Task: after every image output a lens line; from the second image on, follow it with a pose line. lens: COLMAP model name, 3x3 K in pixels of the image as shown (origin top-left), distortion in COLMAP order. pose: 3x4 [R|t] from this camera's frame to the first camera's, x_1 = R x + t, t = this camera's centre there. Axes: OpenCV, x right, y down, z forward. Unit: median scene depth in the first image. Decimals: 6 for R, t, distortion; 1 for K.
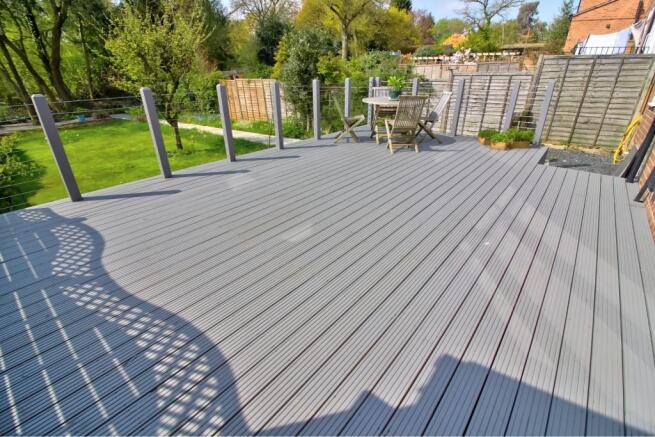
lens RADIAL K [[308.1, 0, 299.9], [0, 308.1, 215.9], [0, 0, 1]] dist [-0.000148, -0.000234]
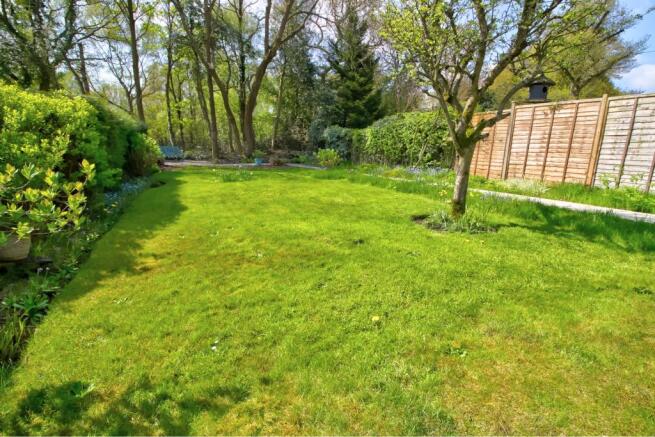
lens RADIAL K [[324.2, 0, 328.8], [0, 324.2, 210.1], [0, 0, 1]] dist [0.000089, -0.000273]
pose [[0.926164, 0.141993, -0.349369, -0.312973], [-0.221867, 0.954279, -0.200317, -0.076024], [0.304952, 0.263039, 0.915322, 0.434530]]
